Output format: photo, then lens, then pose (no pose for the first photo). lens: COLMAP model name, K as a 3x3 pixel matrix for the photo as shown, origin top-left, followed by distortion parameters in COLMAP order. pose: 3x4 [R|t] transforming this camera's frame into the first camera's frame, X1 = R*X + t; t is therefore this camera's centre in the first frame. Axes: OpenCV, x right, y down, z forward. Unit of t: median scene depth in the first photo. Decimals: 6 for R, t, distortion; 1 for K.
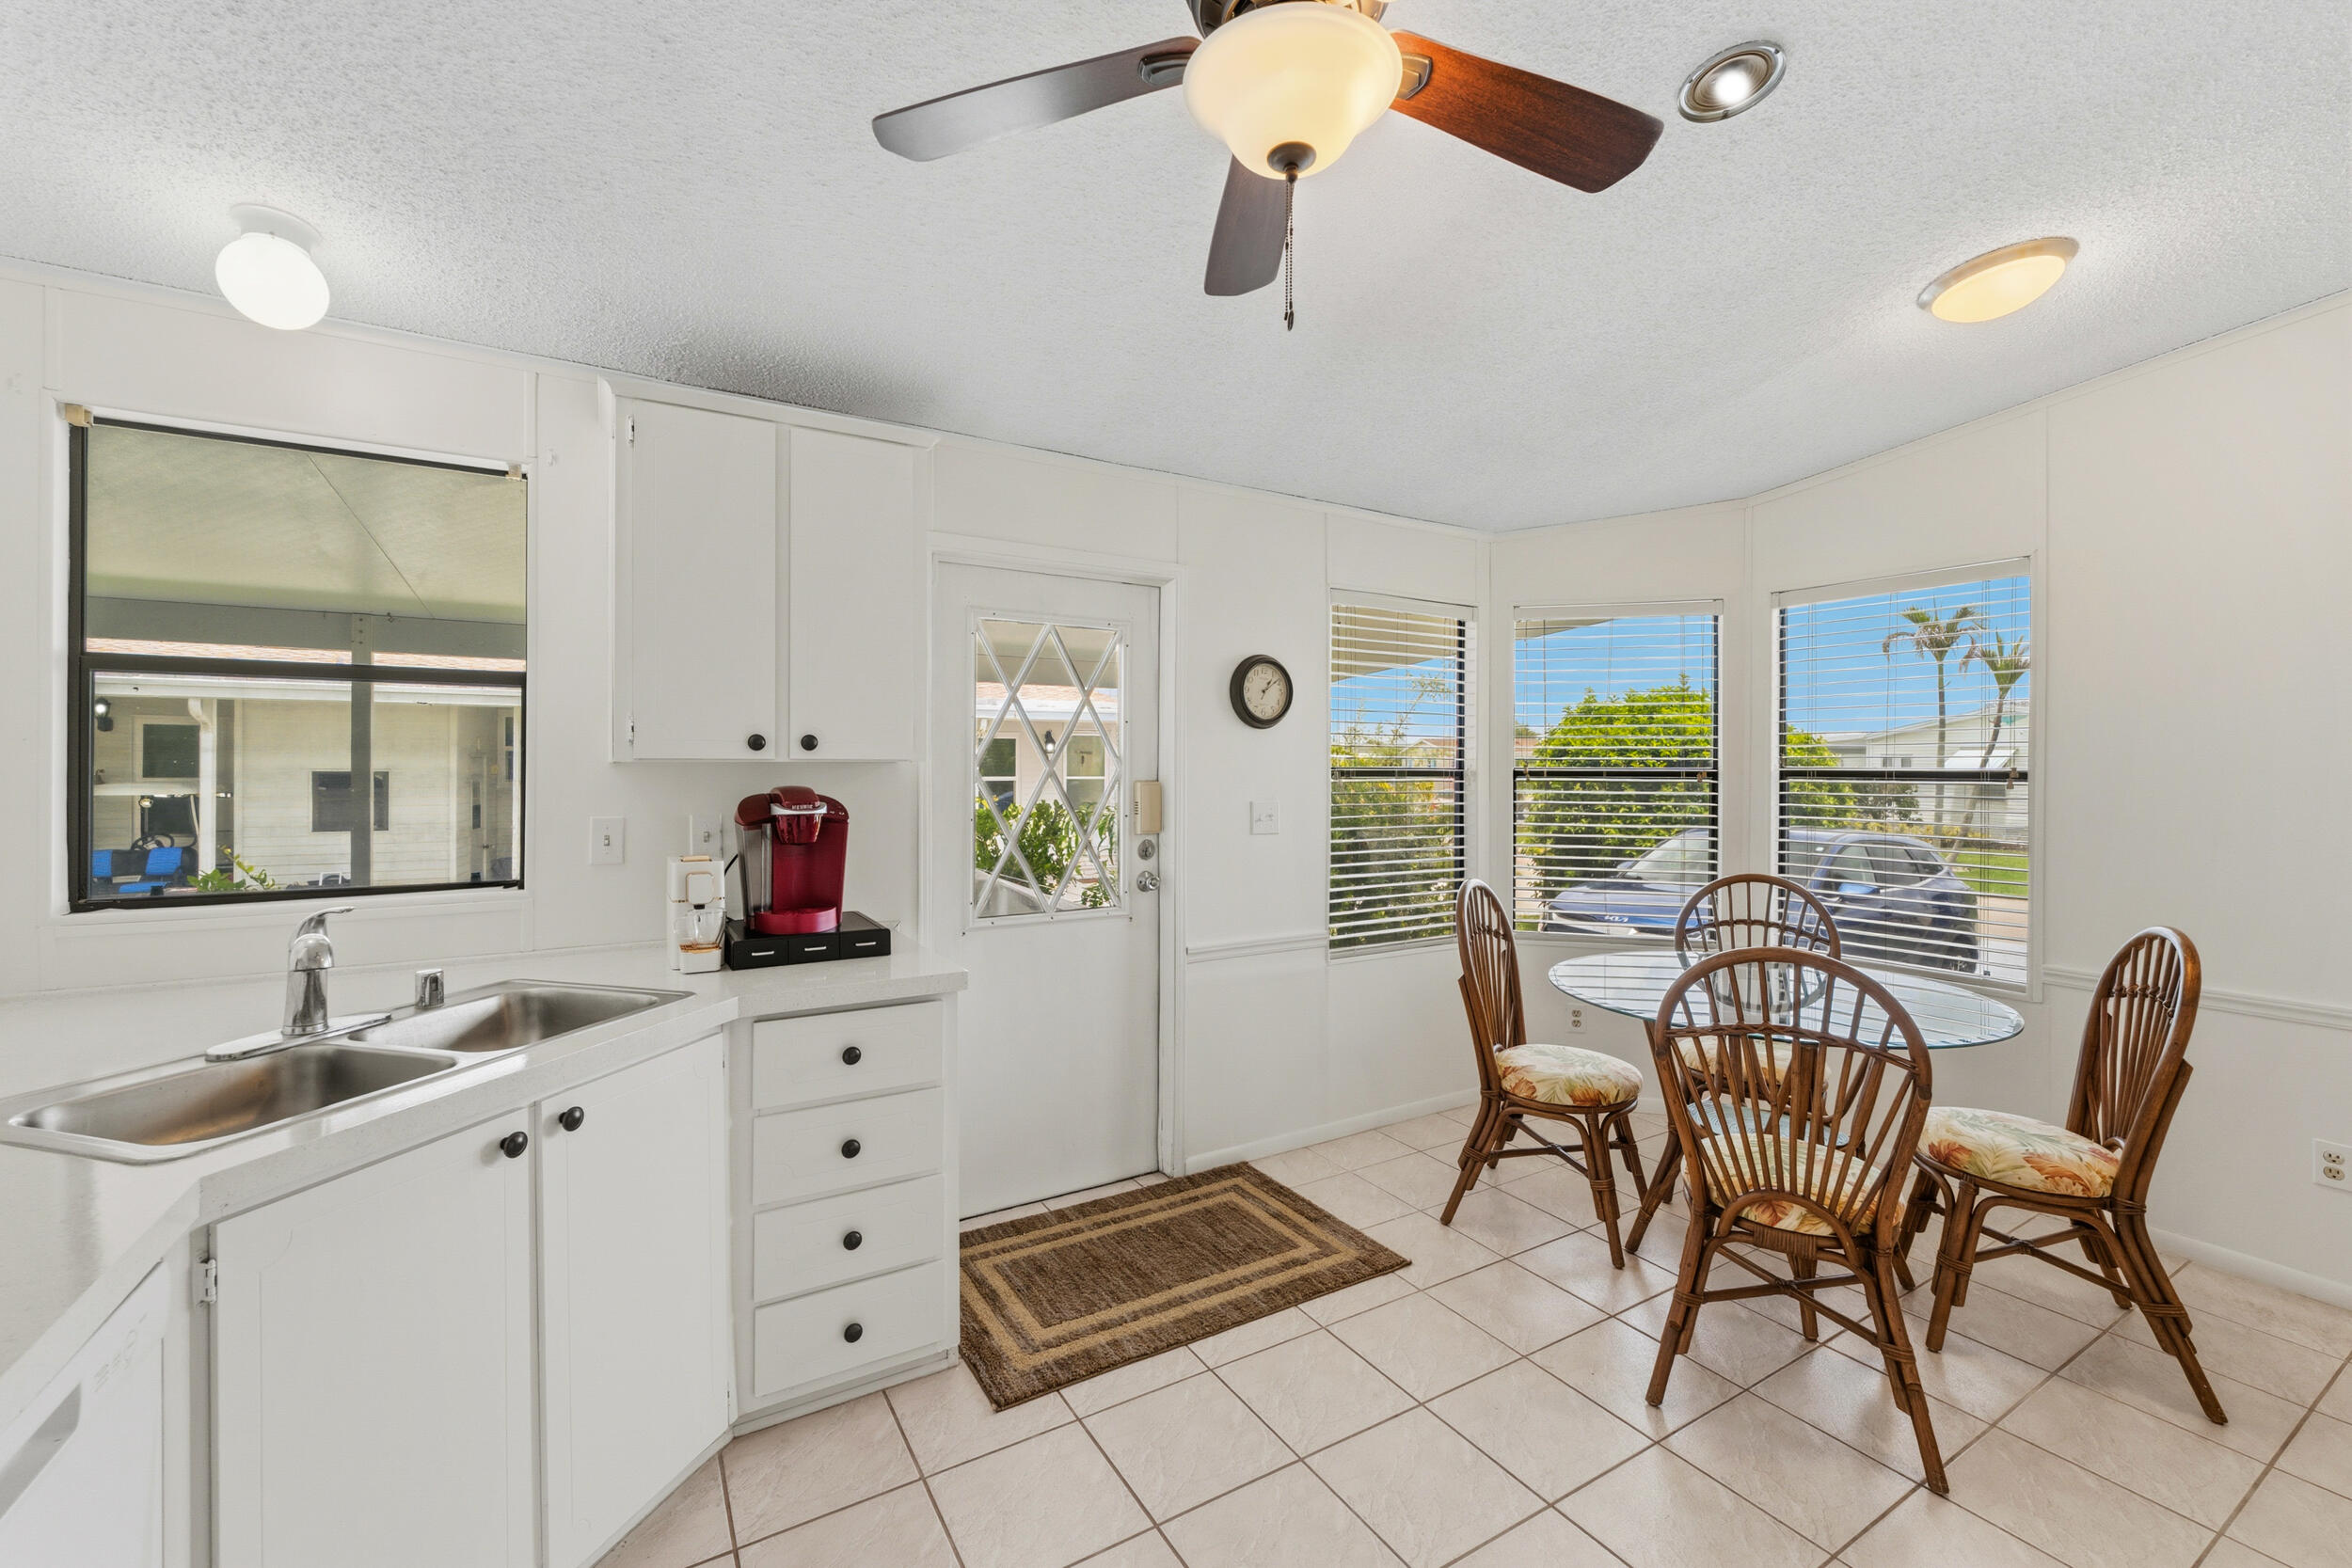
lens RADIAL K [[950.5, 0, 1180.3], [0, 950.5, 779.6], [0, 0, 1]] dist [0.006758, 0.000079]
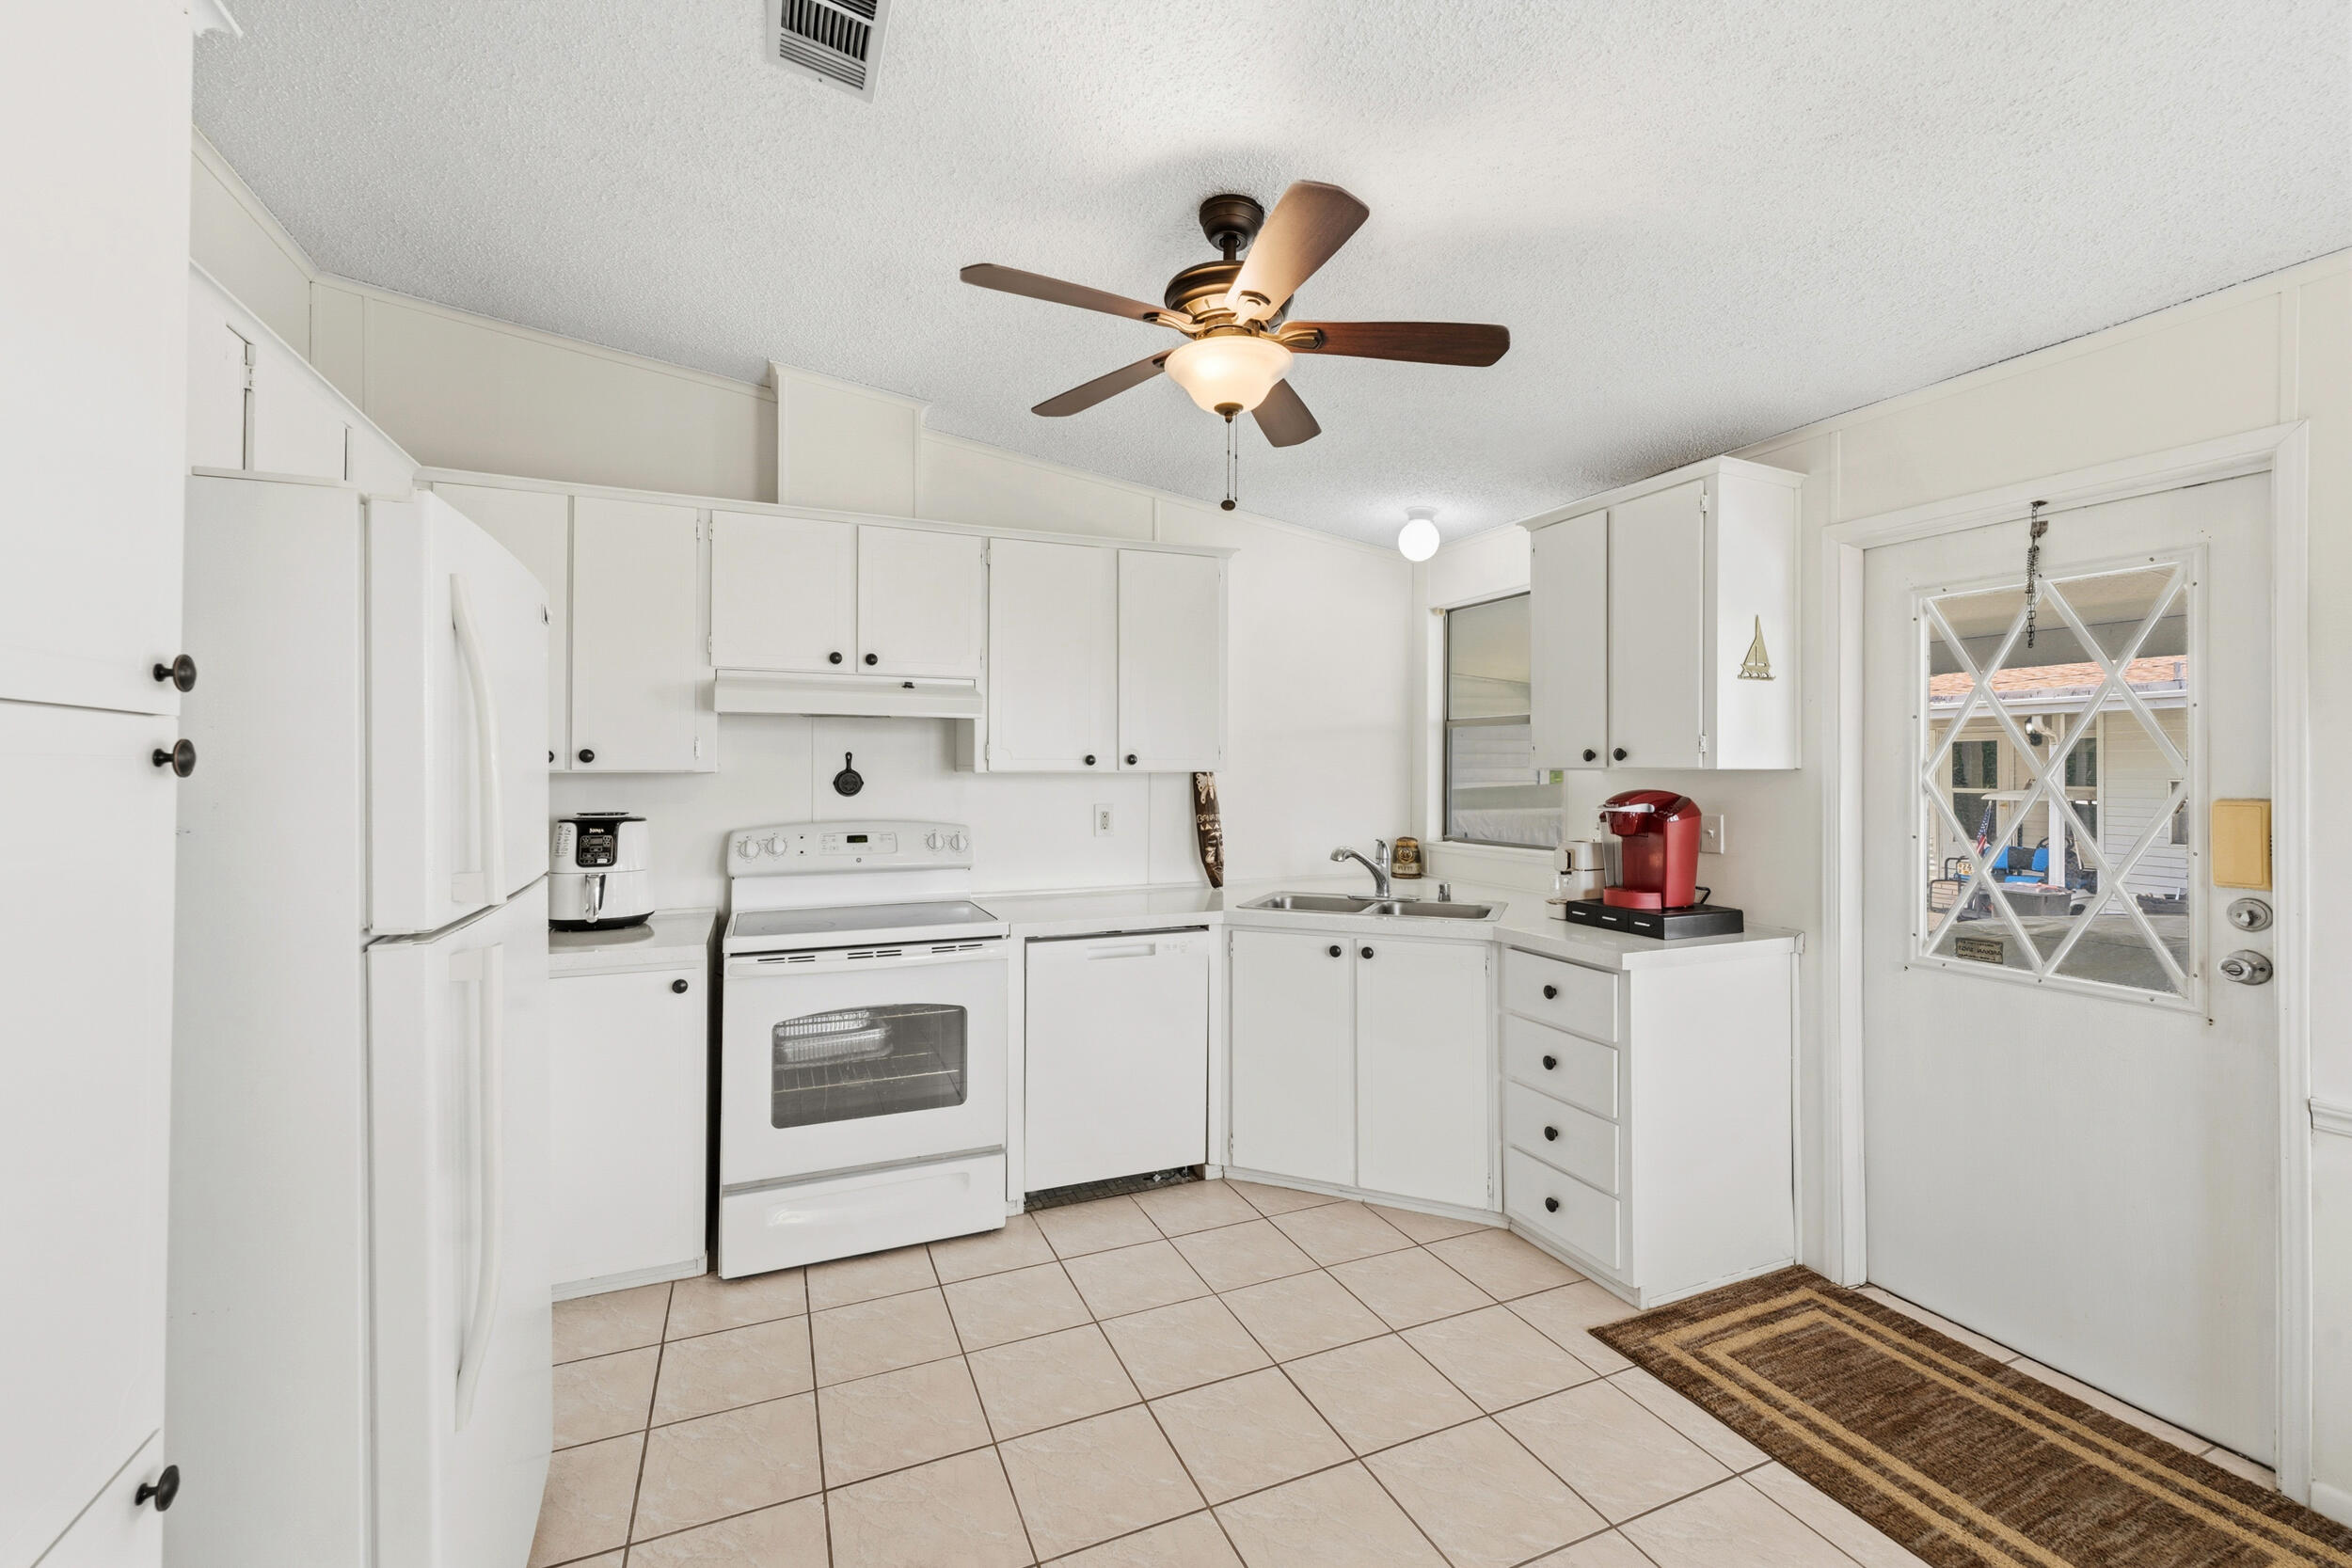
lens RADIAL K [[950.5, 0, 1179.4], [0, 950.5, 767.9], [0, 0, 1]] dist [0.006758, 0.000079]
pose [[-0.113444, -0.005304, -0.993530, 0.840183], [-0.016739, 0.999854, -0.003427, -0.006100], [0.993403, 0.016242, -0.113516, 0.519682]]
